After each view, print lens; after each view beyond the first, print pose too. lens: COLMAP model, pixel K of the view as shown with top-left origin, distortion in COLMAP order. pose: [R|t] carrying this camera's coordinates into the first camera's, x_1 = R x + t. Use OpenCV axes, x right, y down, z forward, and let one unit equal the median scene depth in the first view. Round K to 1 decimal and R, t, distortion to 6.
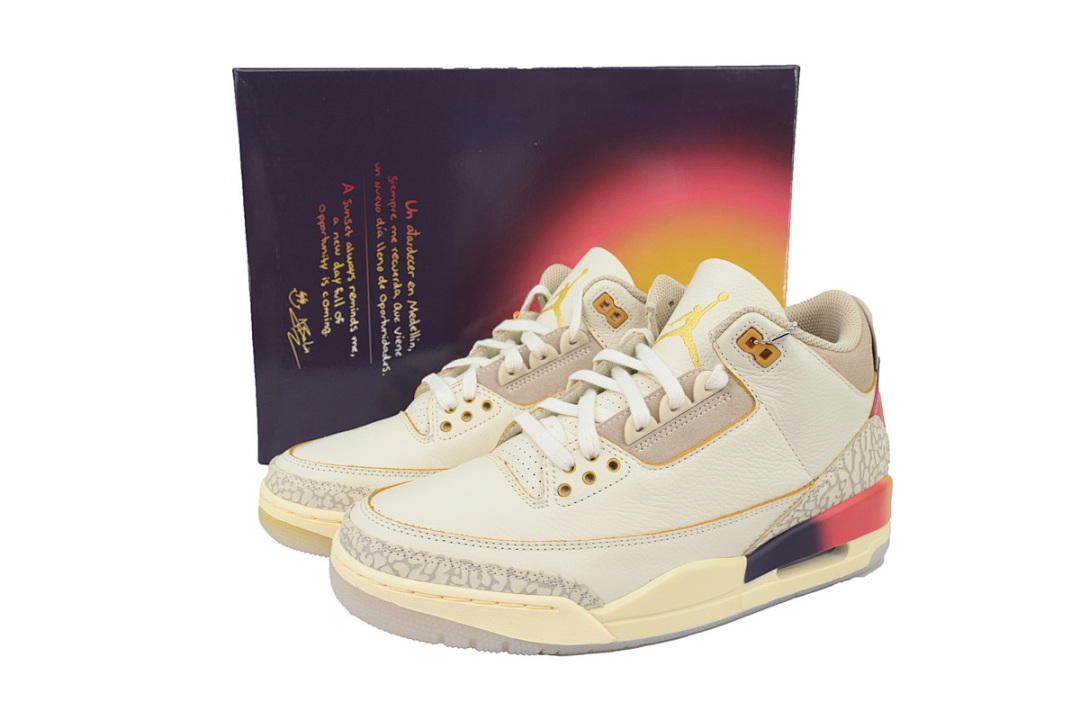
lens RADIAL K [[870.7, 0, 540.1], [0, 870.7, 361.6], [0, 0, 1]] dist [0.014044, -0.007147]
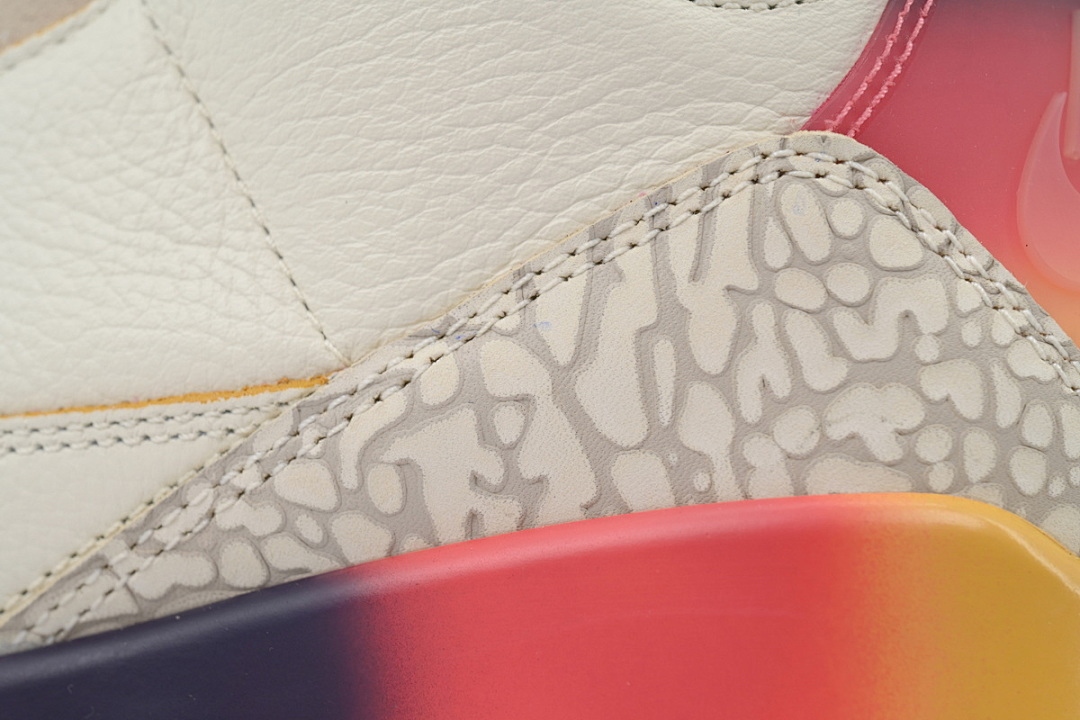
lens RADIAL K [[3031.2, 0, 540.0], [0, 3031.2, 358.6], [0, 0, 1]] dist [-0.188796, 0.000000]
pose [[0.687683, -0.011894, -0.725913, 0.903482], [-0.212832, 0.952634, -0.217233, 0.292816], [0.694114, 0.303885, 0.652579, 0.595592]]
